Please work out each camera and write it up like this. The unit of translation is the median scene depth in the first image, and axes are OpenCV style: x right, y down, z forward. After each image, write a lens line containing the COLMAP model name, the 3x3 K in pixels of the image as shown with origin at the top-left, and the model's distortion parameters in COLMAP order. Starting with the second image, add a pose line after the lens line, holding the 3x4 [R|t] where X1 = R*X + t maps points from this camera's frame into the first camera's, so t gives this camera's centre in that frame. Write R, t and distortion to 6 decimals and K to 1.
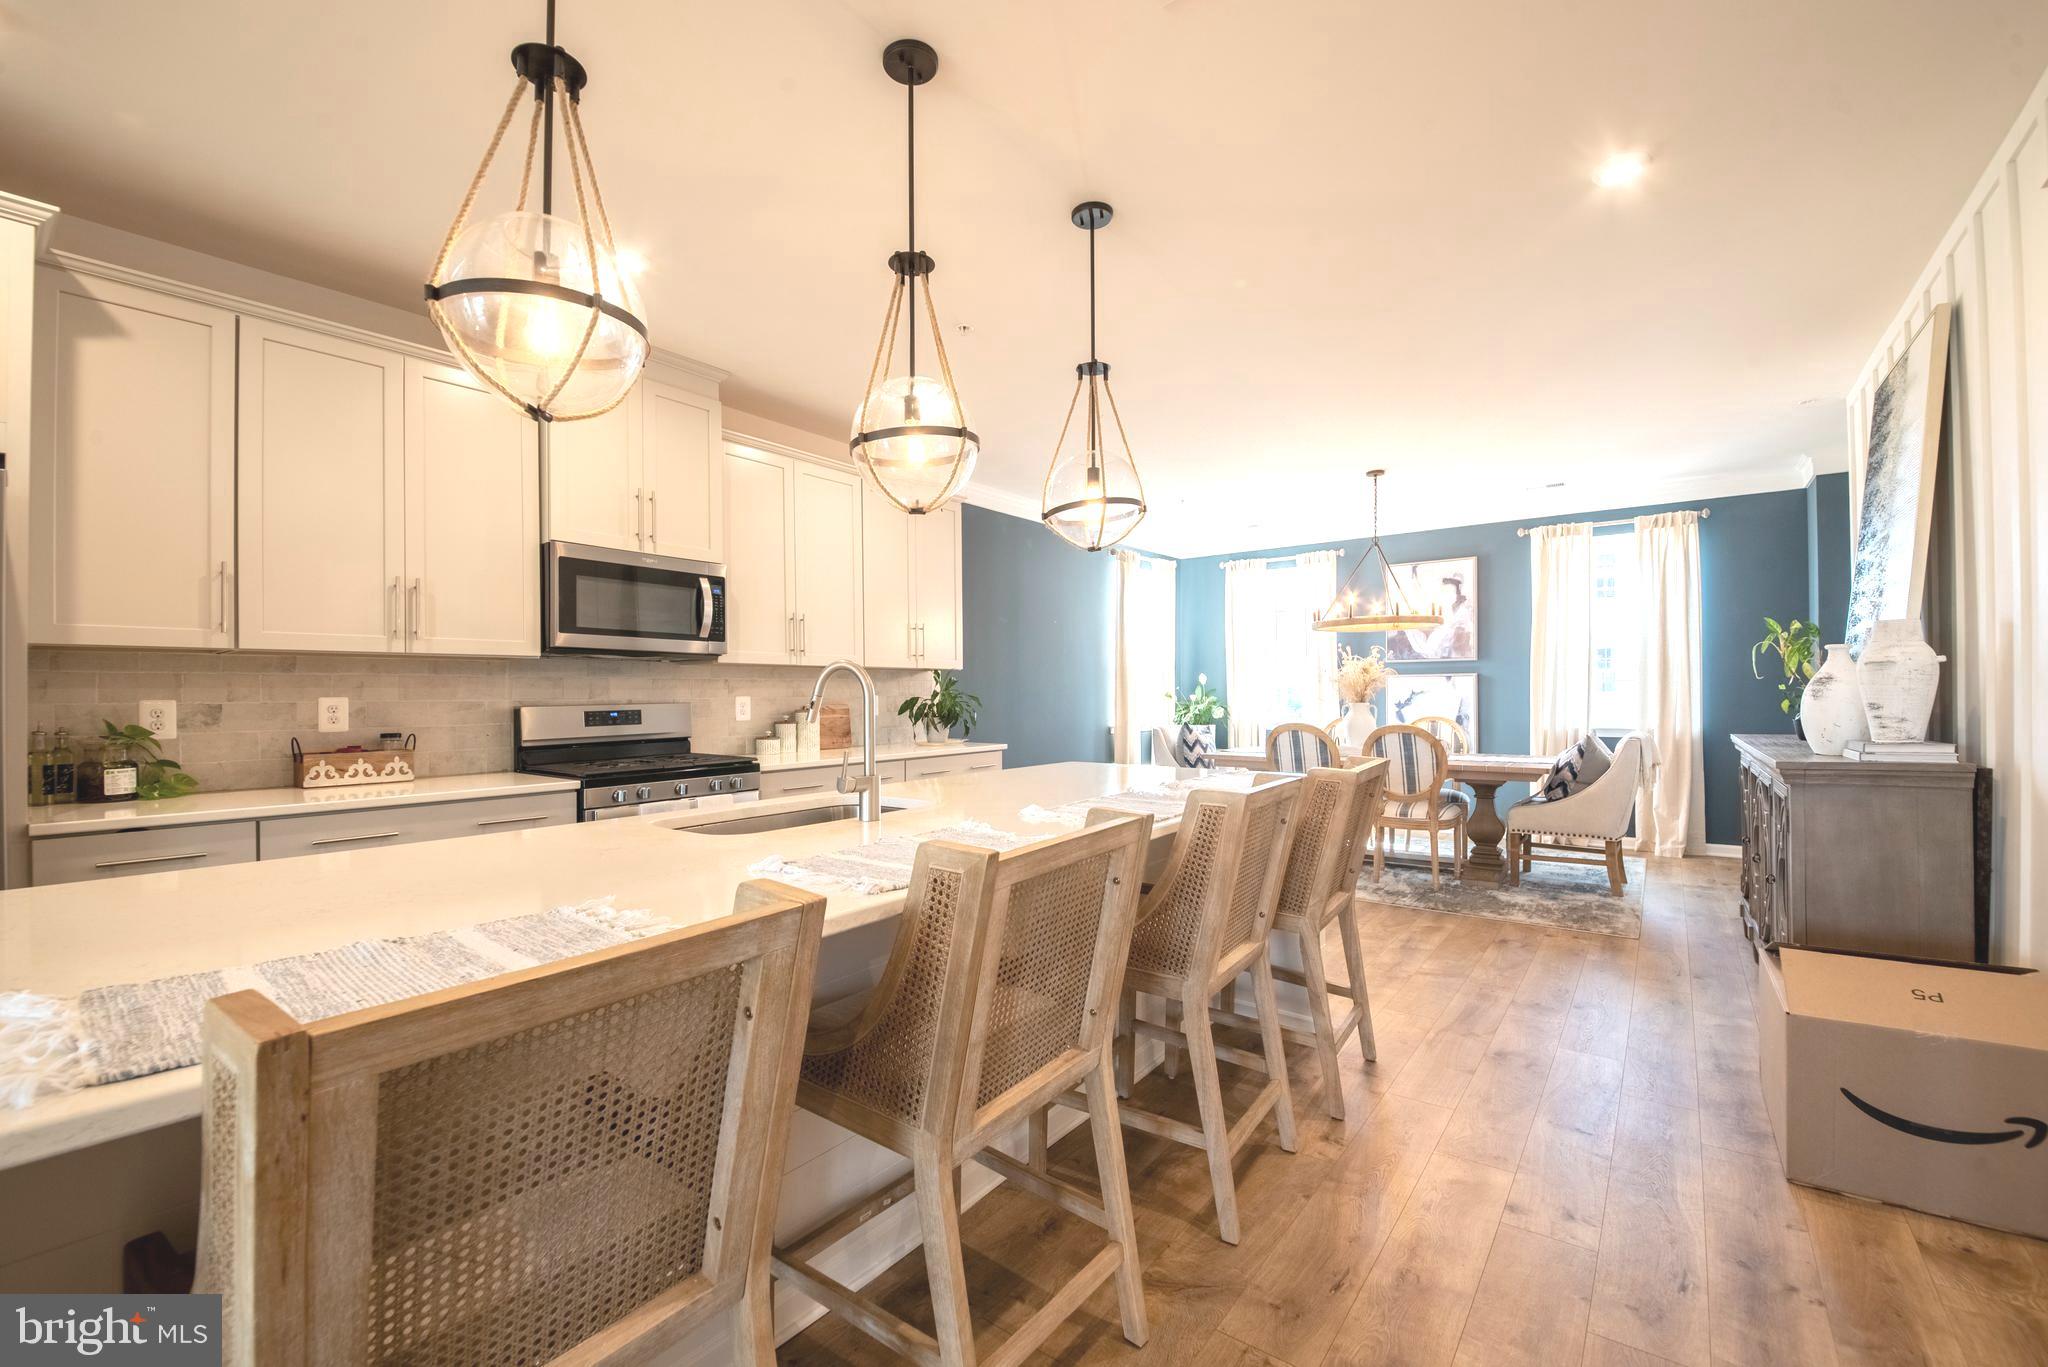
lens RADIAL K [[838.8, 0, 1023.5], [0, 838.8, 692.4], [0, 0, 1]] dist [-0.000578, -0.010859]
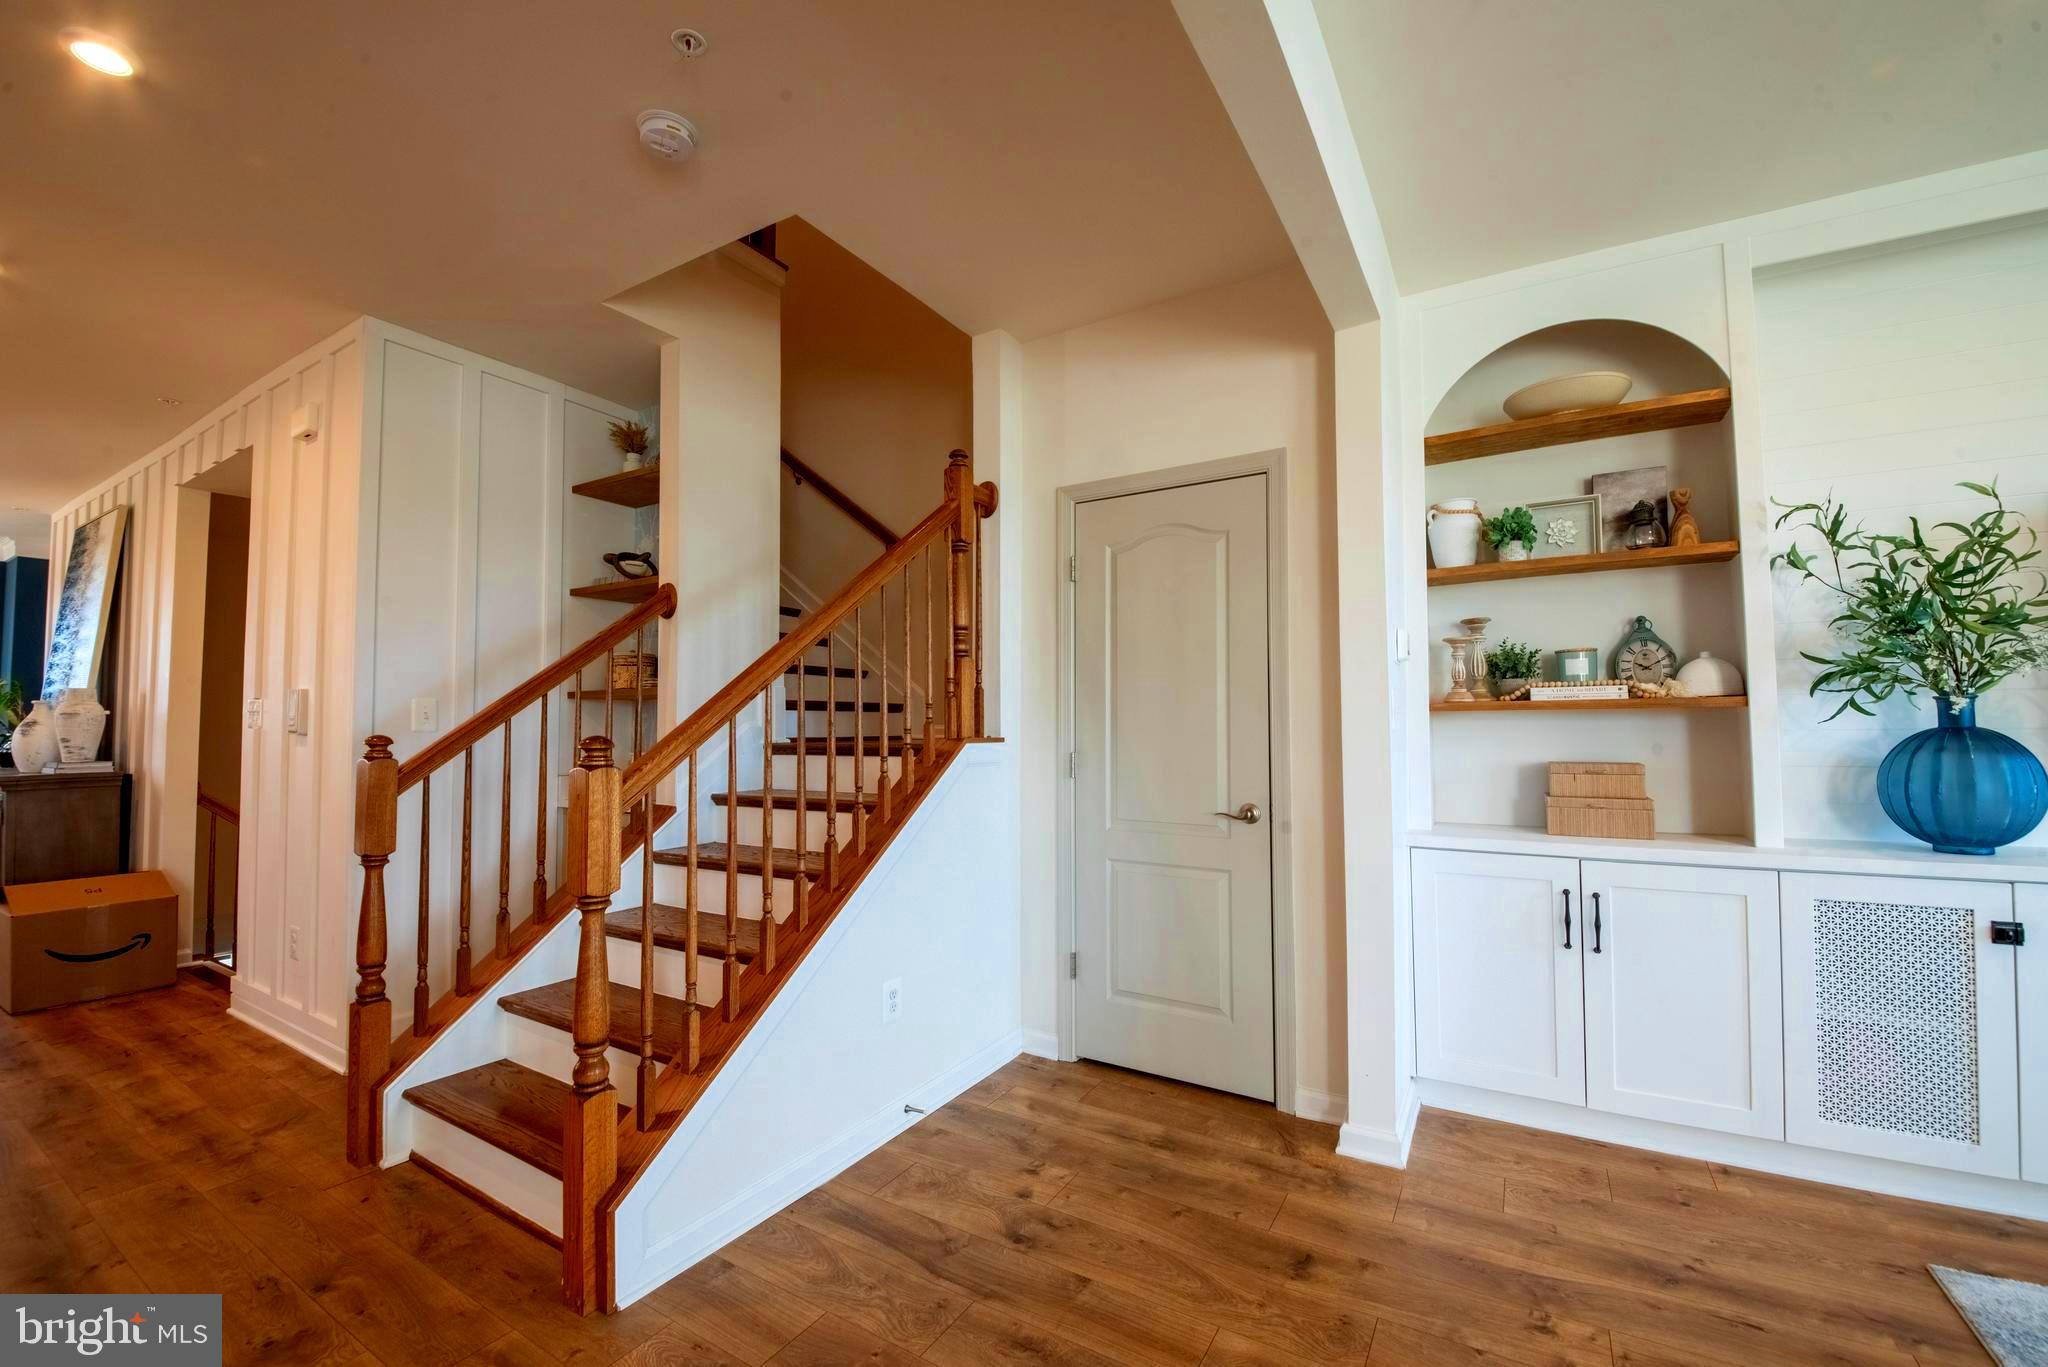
lens RADIAL K [[838.8, 0, 1016.1], [0, 838.8, 685.2], [0, 0, 1]] dist [-0.000578, -0.010859]
pose [[-0.103104, 0.056345, 0.993073, -0.609960], [0.003766, 0.998409, -0.056257, 0.005143], [-0.994664, -0.002061, -0.103152, -0.545178]]
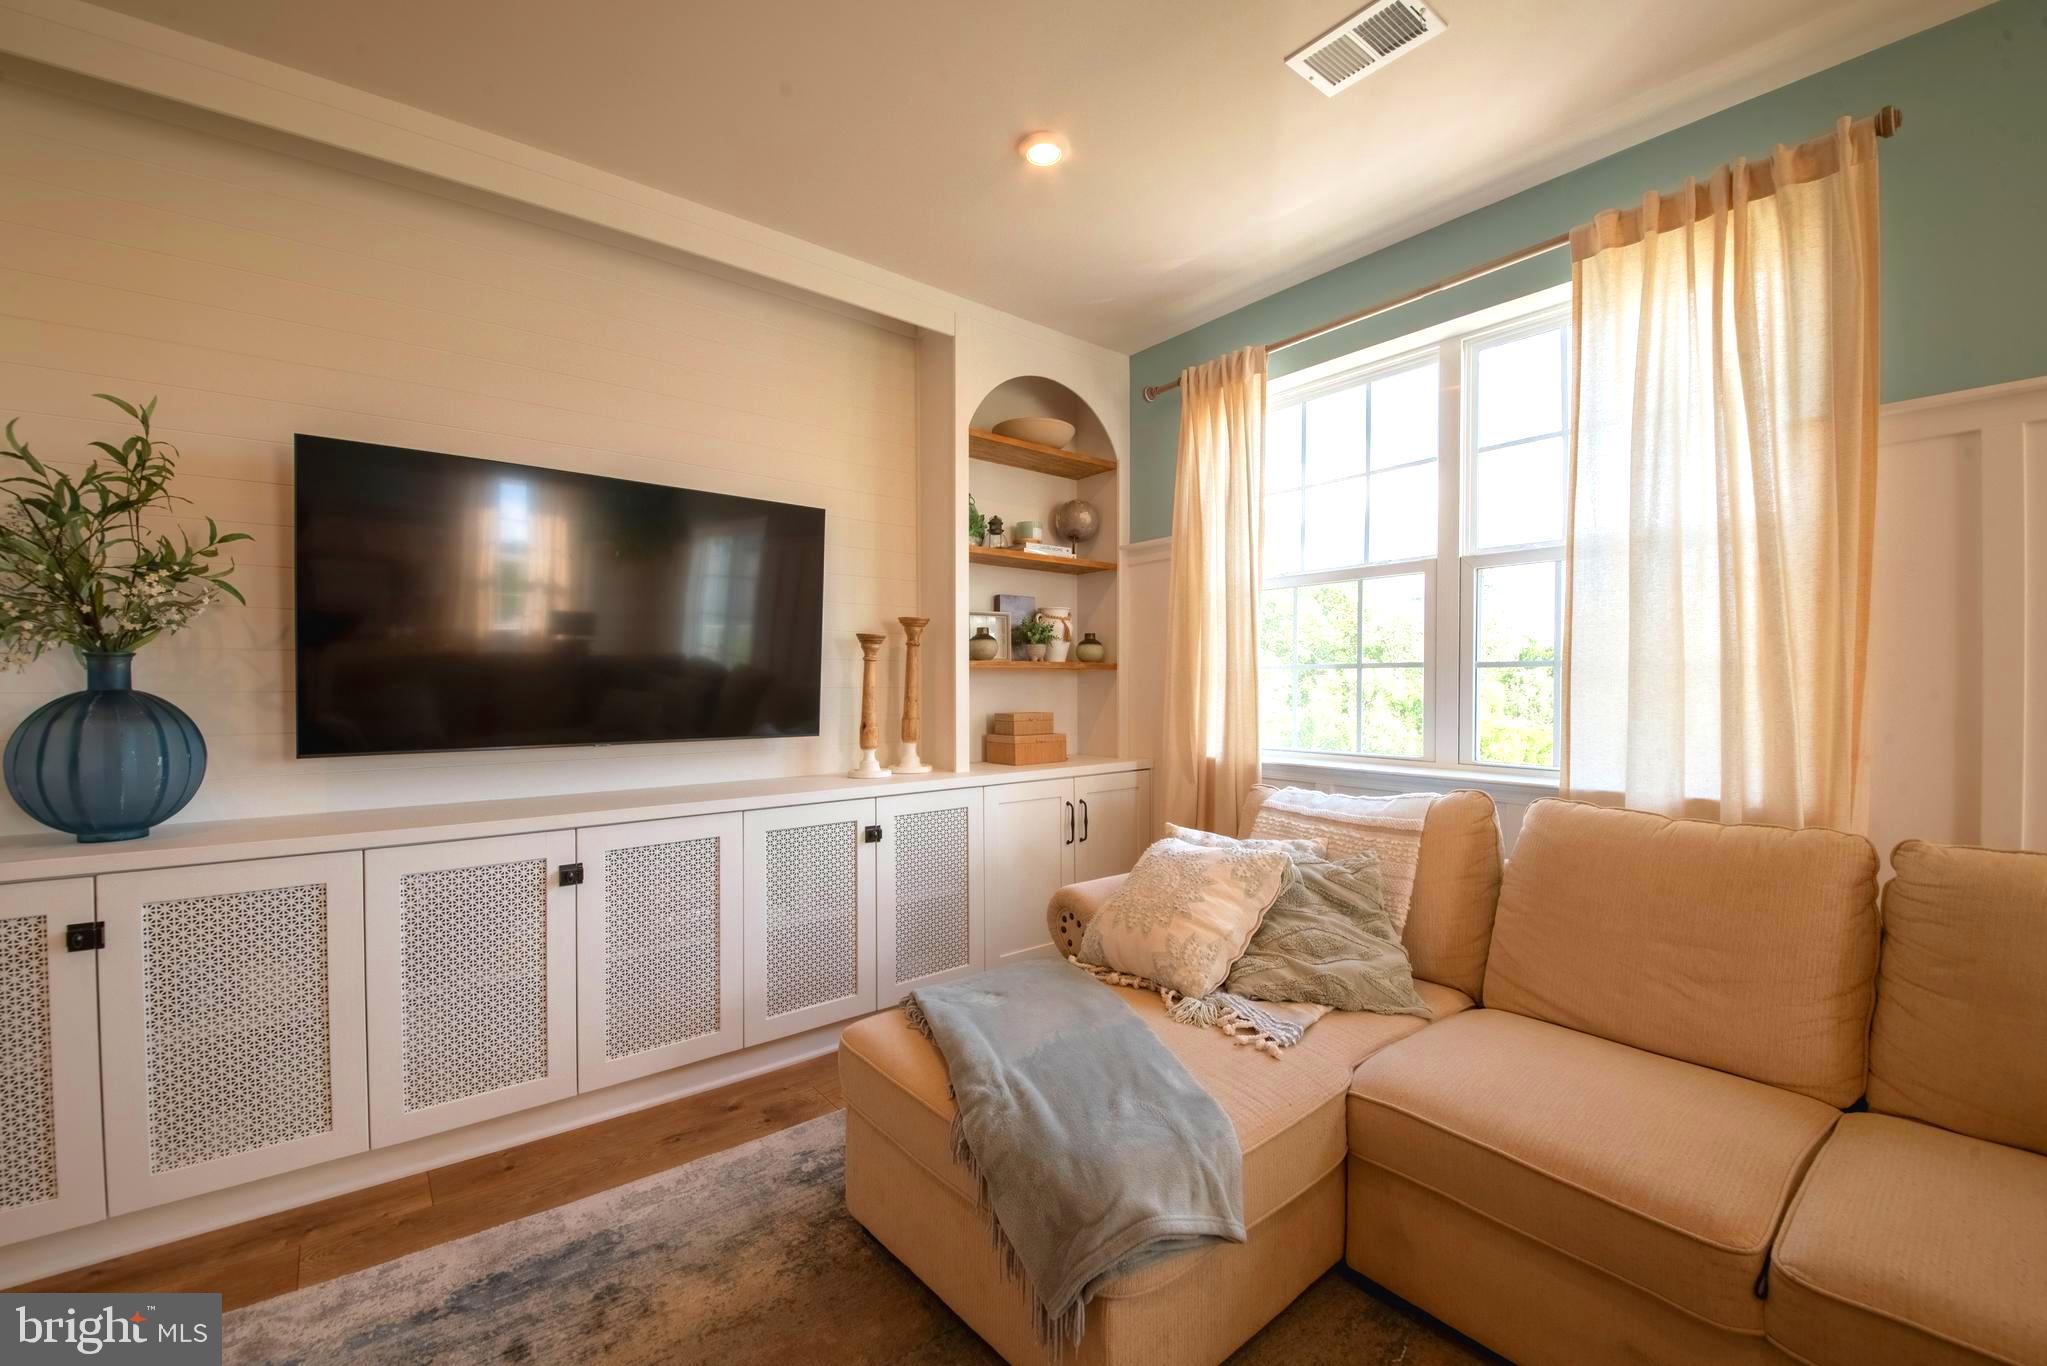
lens RADIAL K [[838.4, 0, 1007.4], [0, 838.4, 697.1], [0, 0, 1]] dist [-0.000578, -0.010859]
pose [[-0.971583, 0.006472, 0.236612, -0.753454], [0.008502, 0.999935, 0.007561, 0.009608], [-0.236548, 0.009357, -0.971575, -0.981817]]
